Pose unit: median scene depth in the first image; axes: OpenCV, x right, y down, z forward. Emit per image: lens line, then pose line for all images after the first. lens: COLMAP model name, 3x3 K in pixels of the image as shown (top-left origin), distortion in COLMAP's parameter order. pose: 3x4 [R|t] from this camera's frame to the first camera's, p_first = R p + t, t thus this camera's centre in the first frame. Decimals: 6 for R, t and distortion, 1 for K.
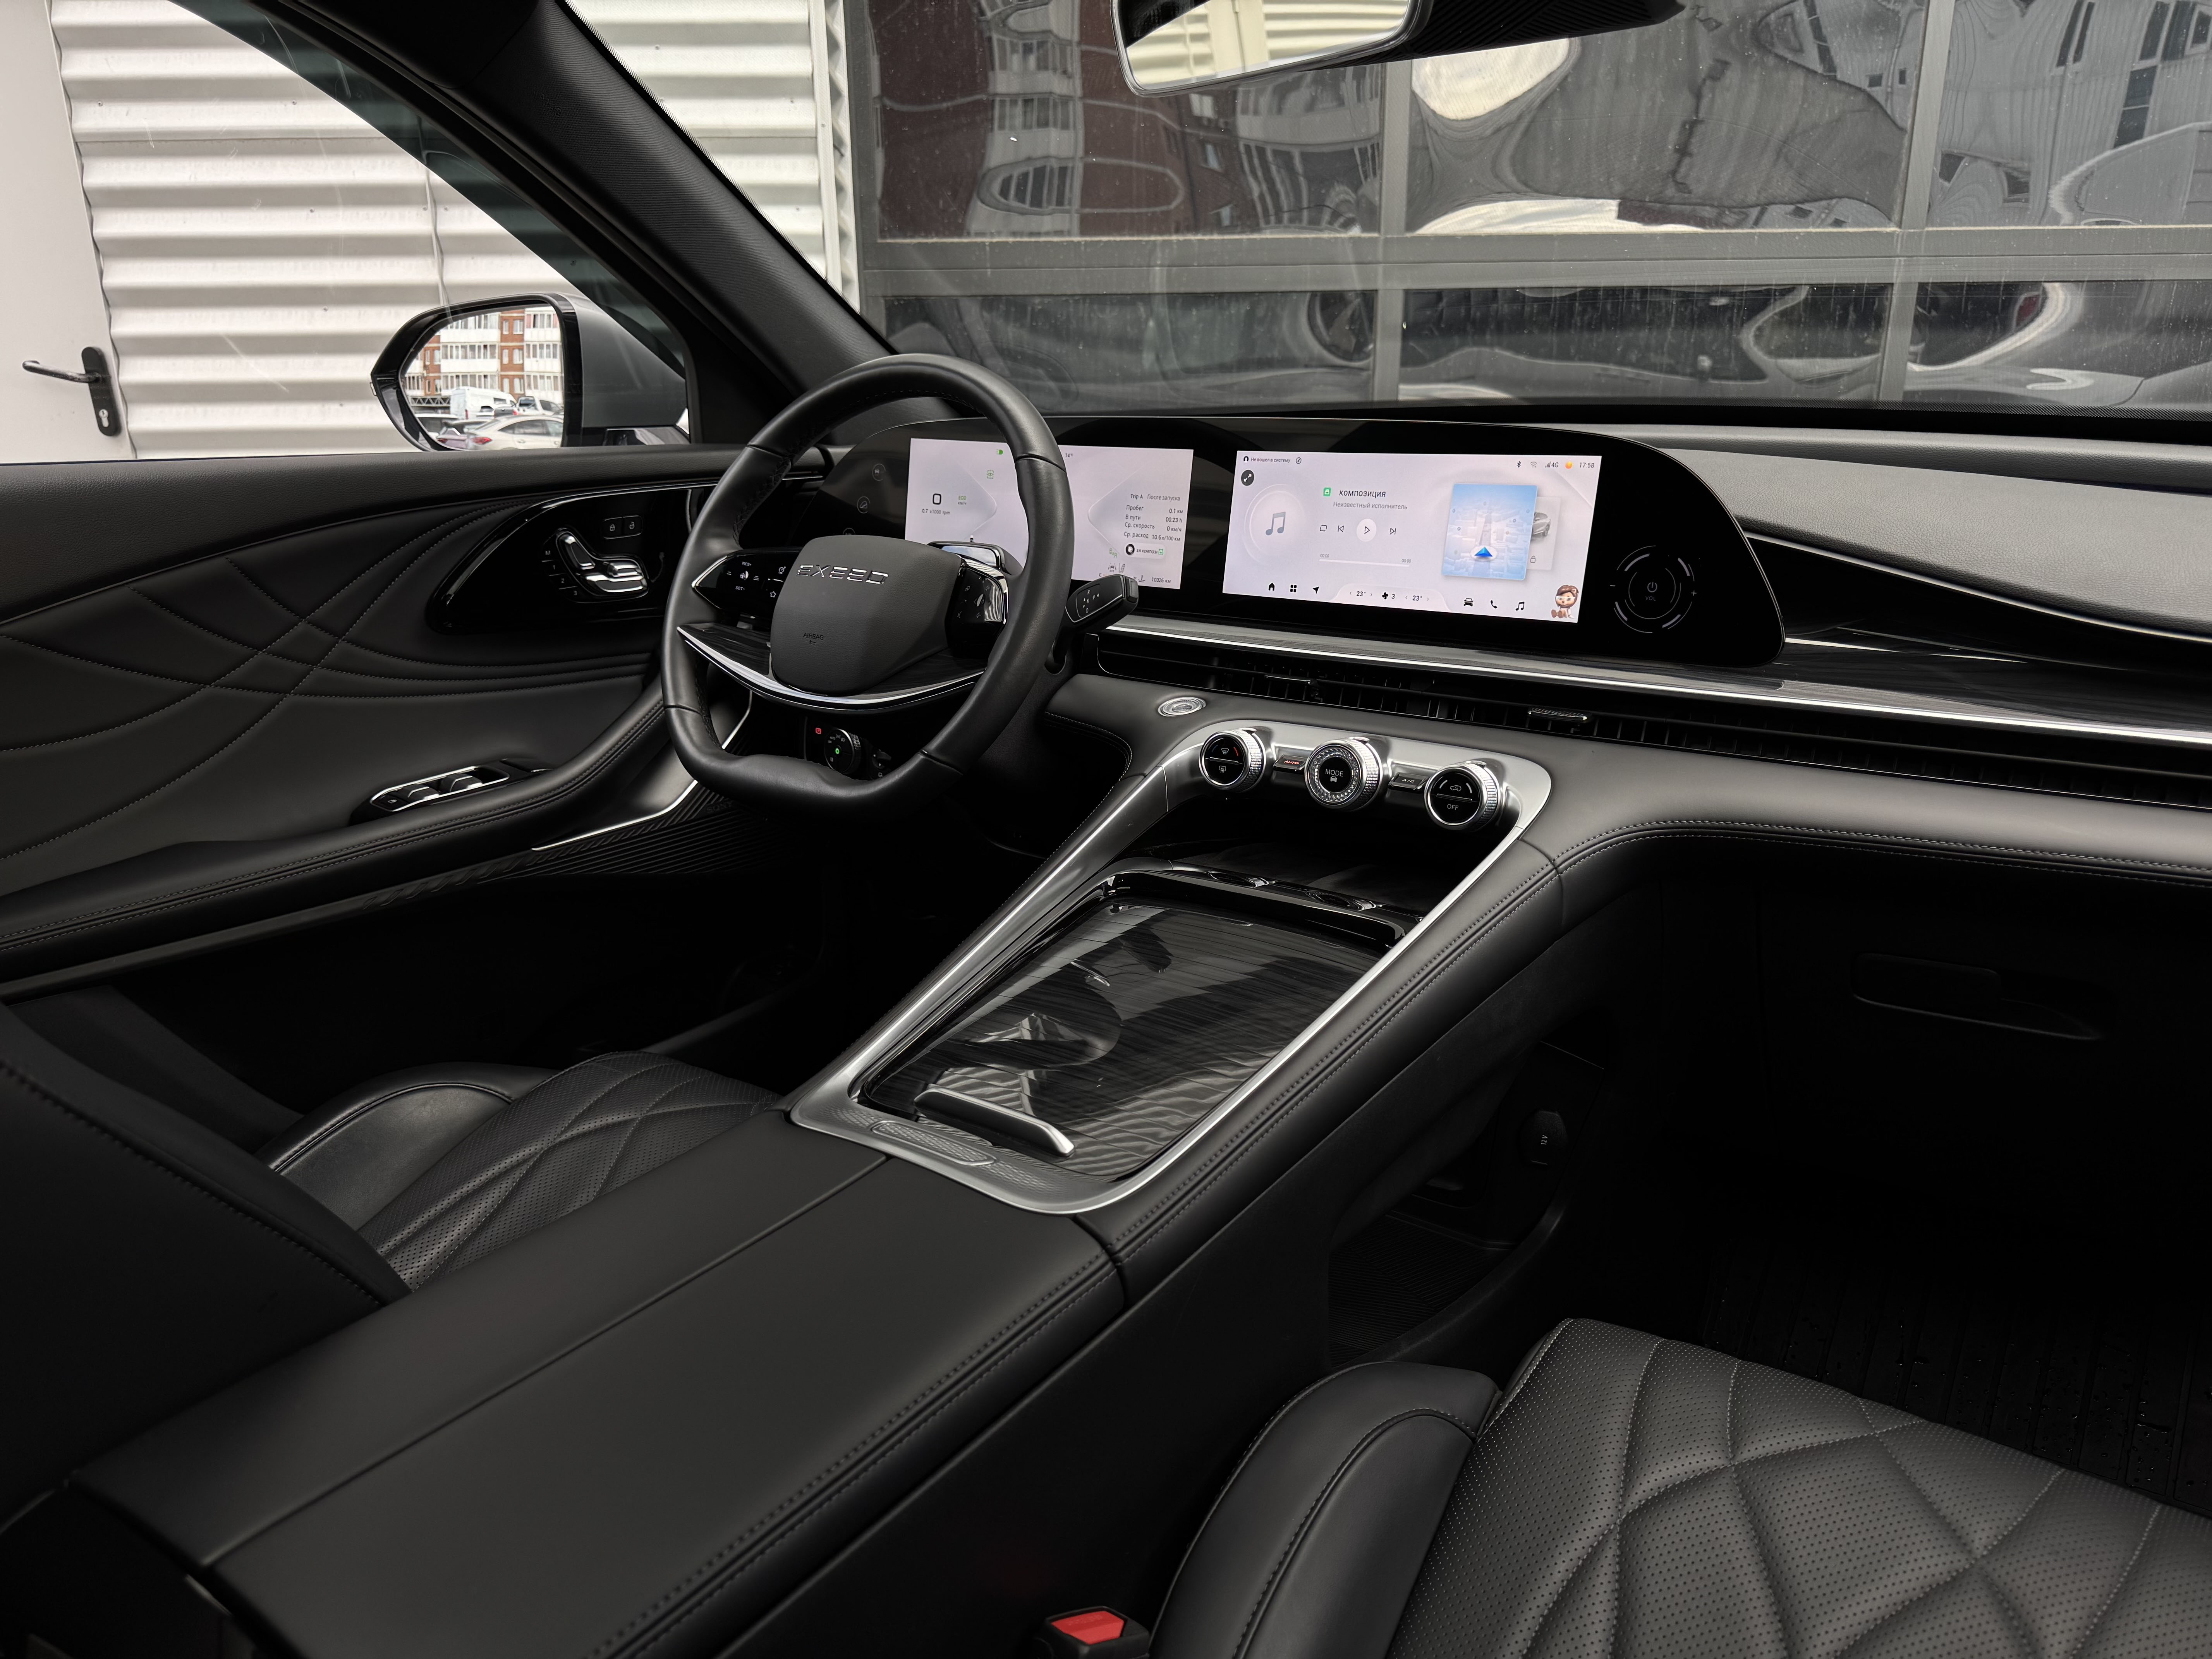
lens RADIAL K [[1546.7, 0, 1106.0], [0, 1546.7, 829.5], [0, 0, 1]] dist [0.181841, -0.401163]
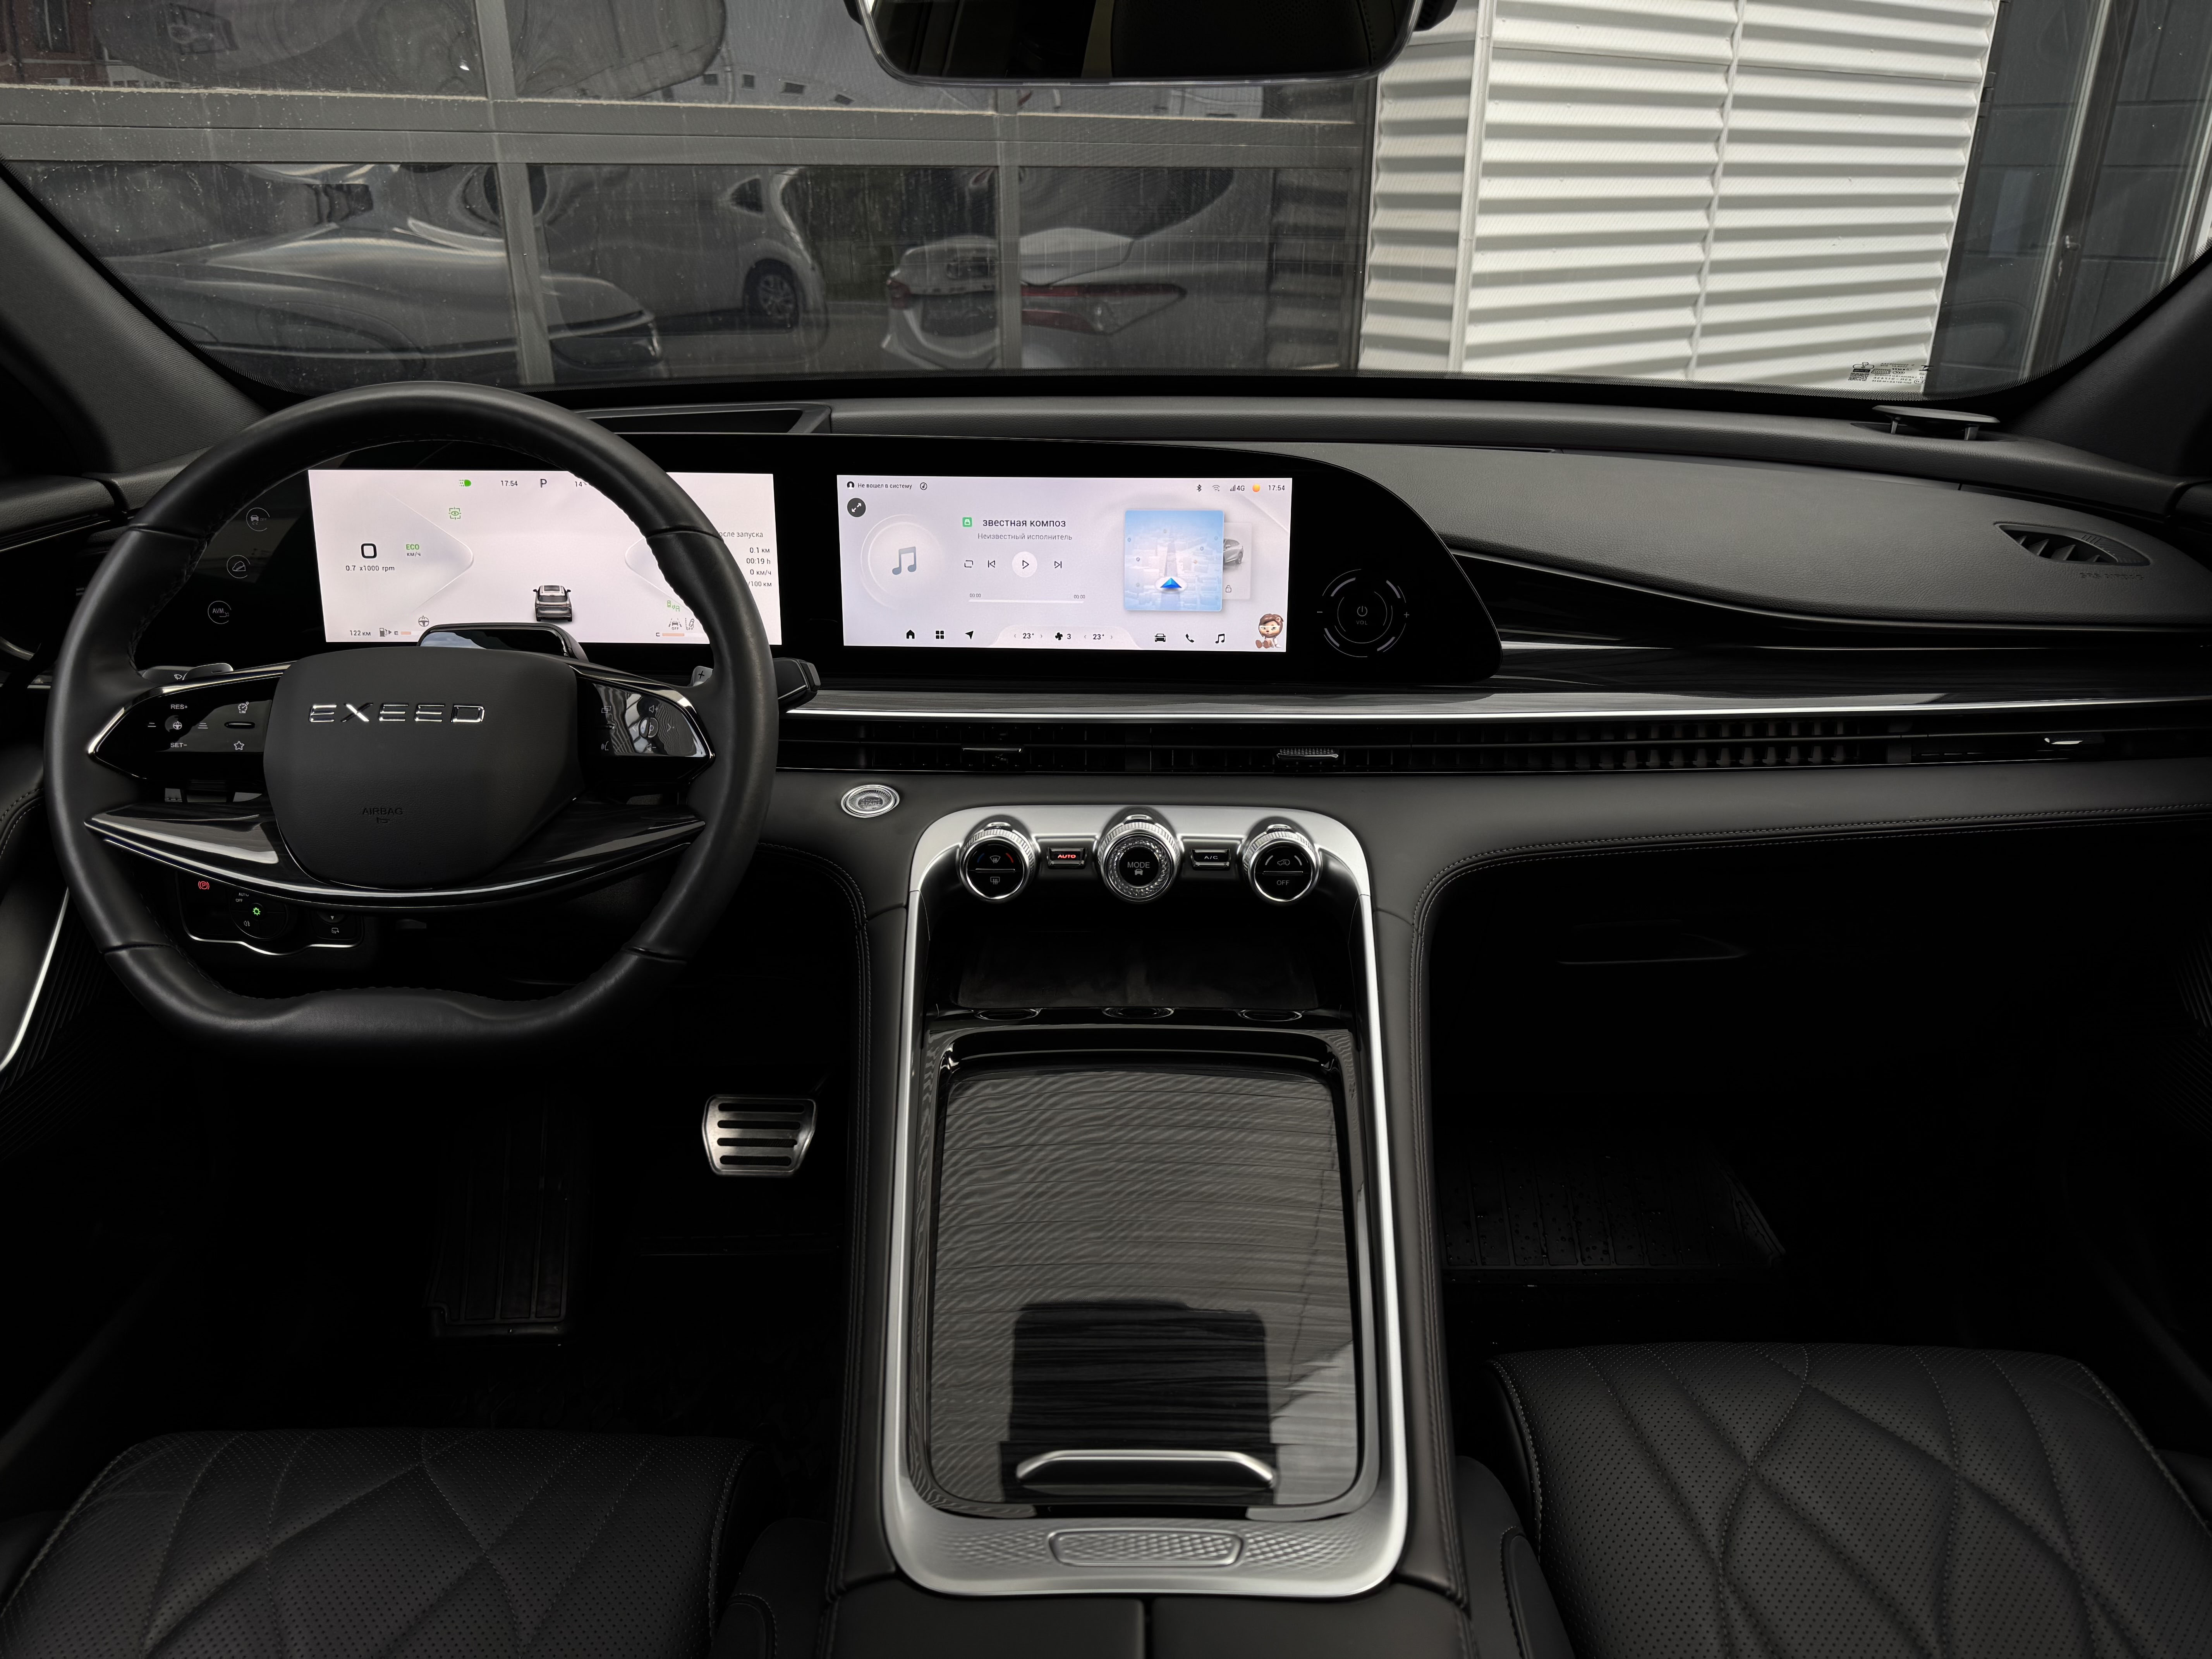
lens RADIAL K [[1546.7, 0, 1106.0], [0, 1546.7, 829.5], [0, 0, 1]] dist [0.181841, -0.401163]
pose [[0.817455, -0.209484, 0.536548, -0.306361], [0.157966, 0.977338, 0.140913, -0.166196], [-0.553908, -0.030434, 0.832022, 0.245957]]
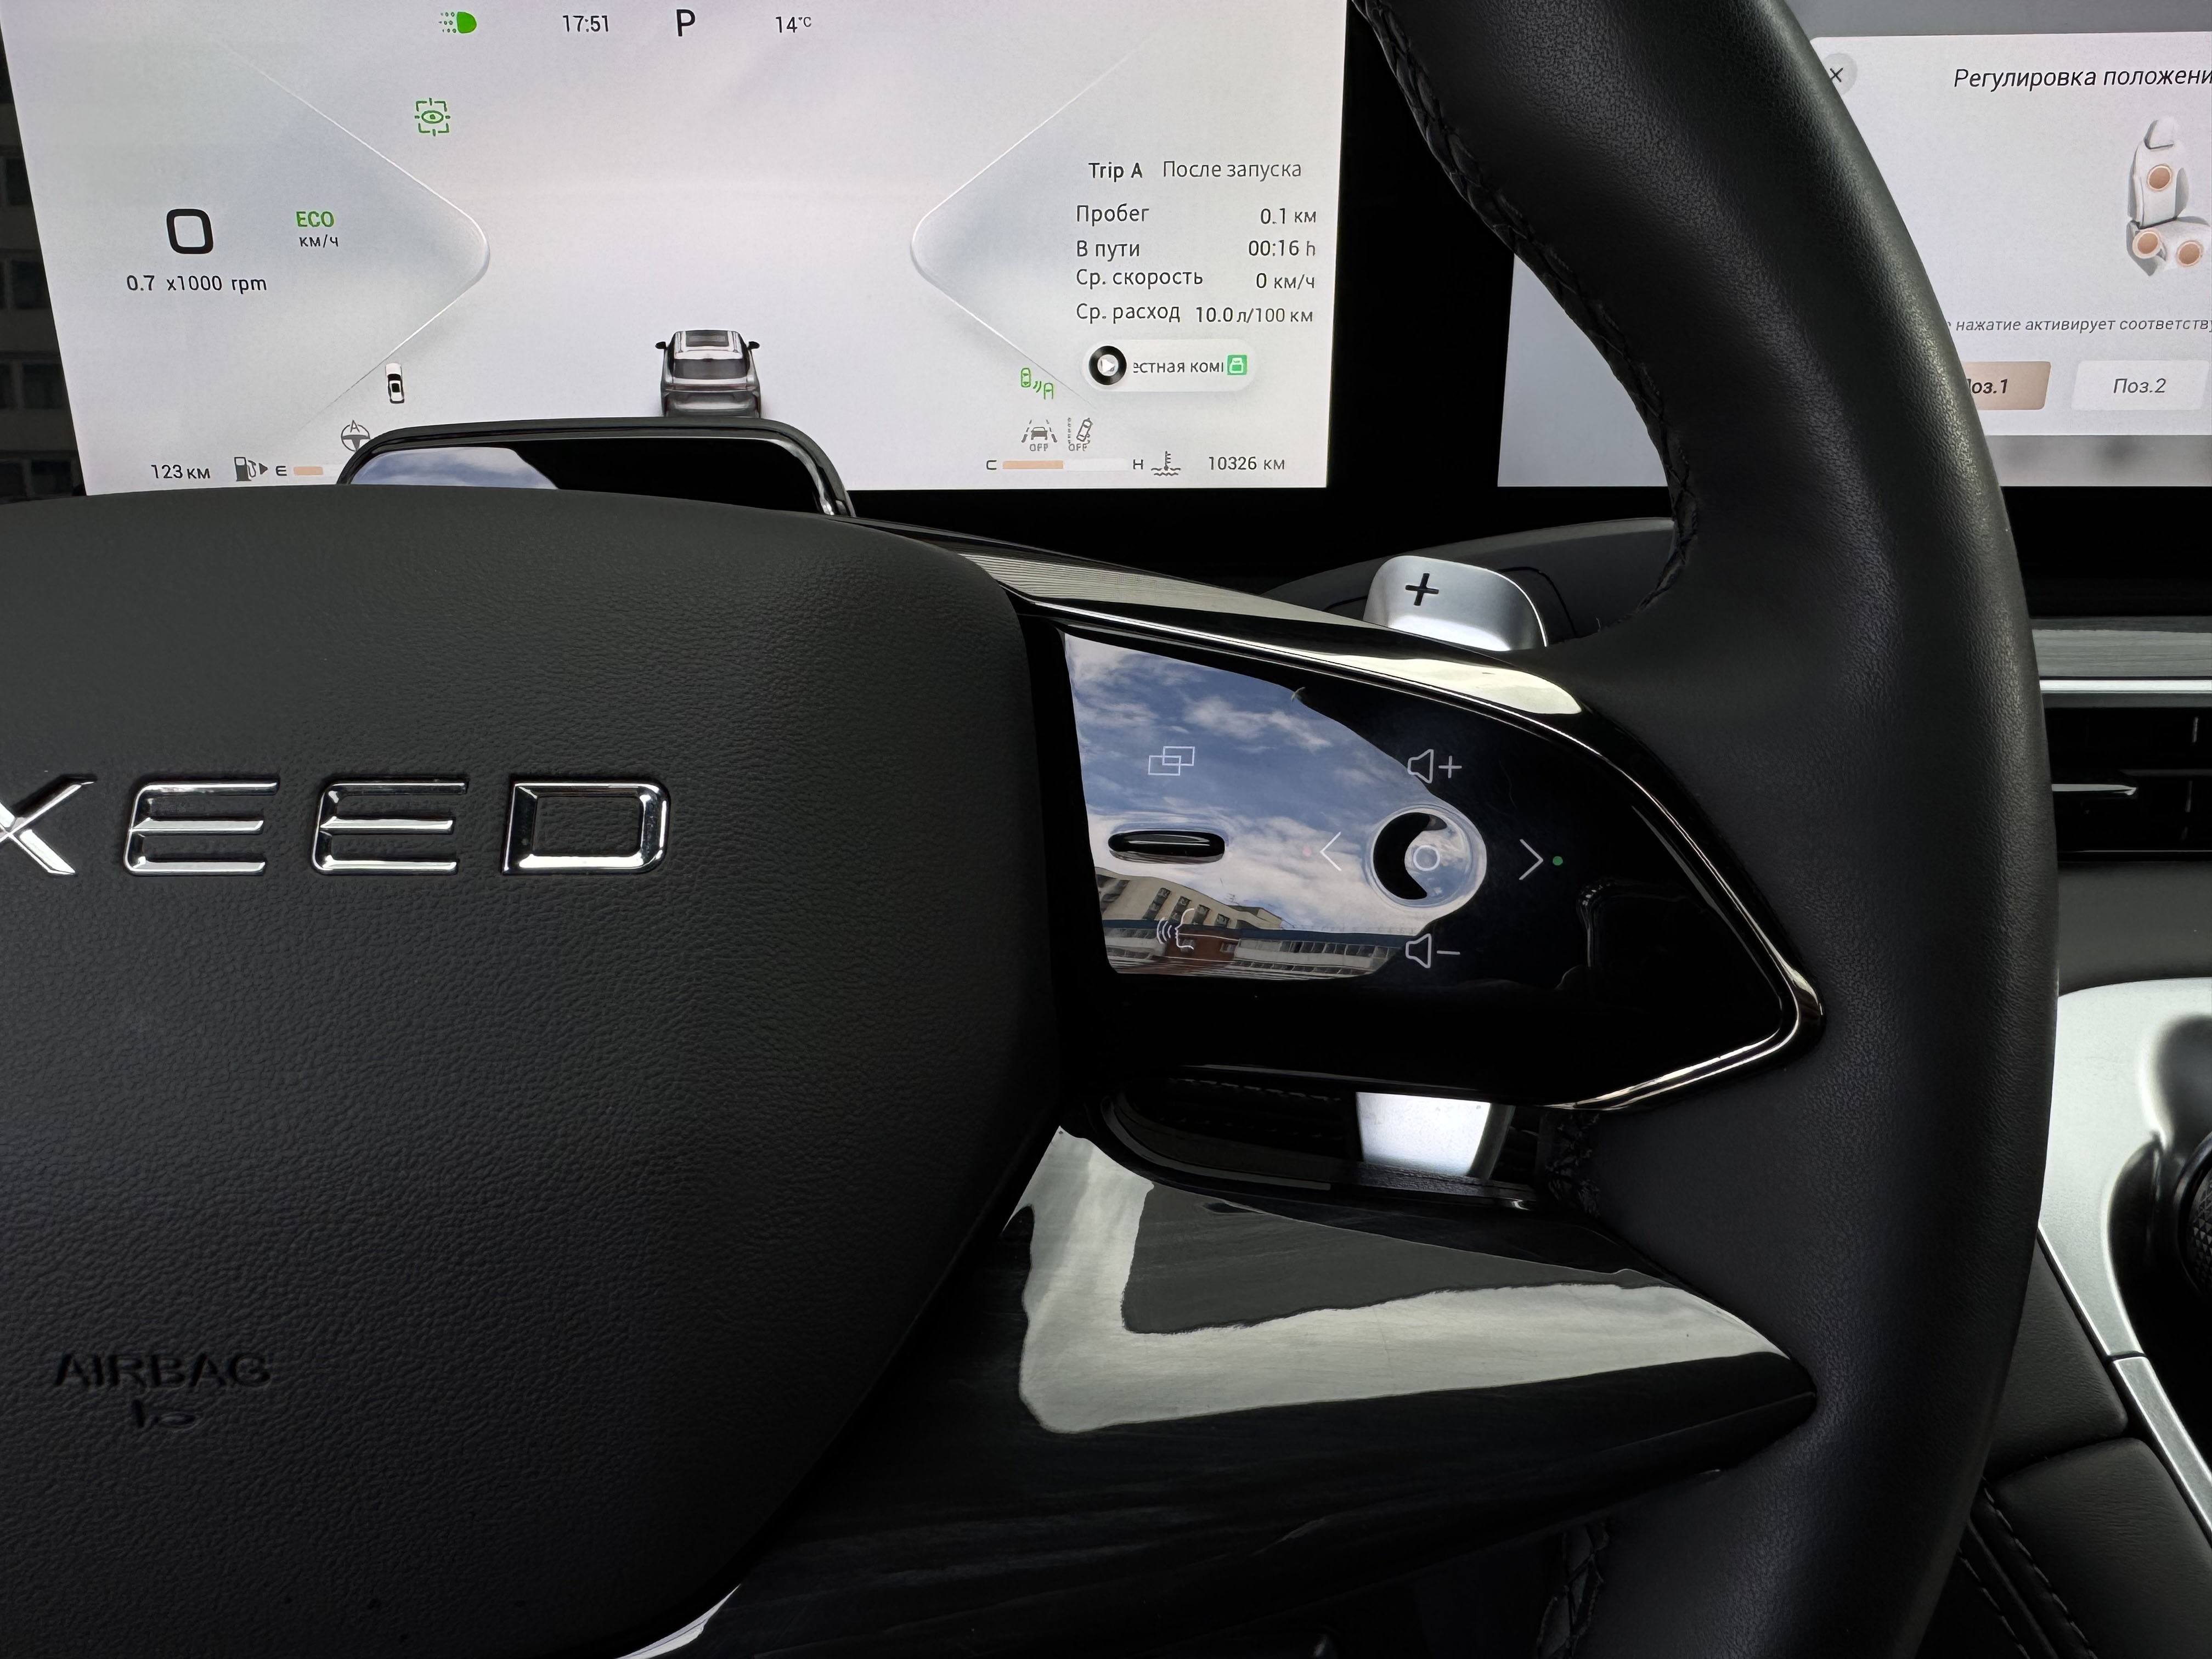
lens RADIAL K [[1574.4, 0, 1064.0], [0, 1574.4, 832.6], [0, 0, 1]] dist [0.000900, -0.001058]
pose [[0.813868, -0.259890, 0.519688, -0.186035], [0.167753, 0.961406, 0.218075, -0.185216], [-0.556307, -0.090305, 0.826055, 0.866479]]
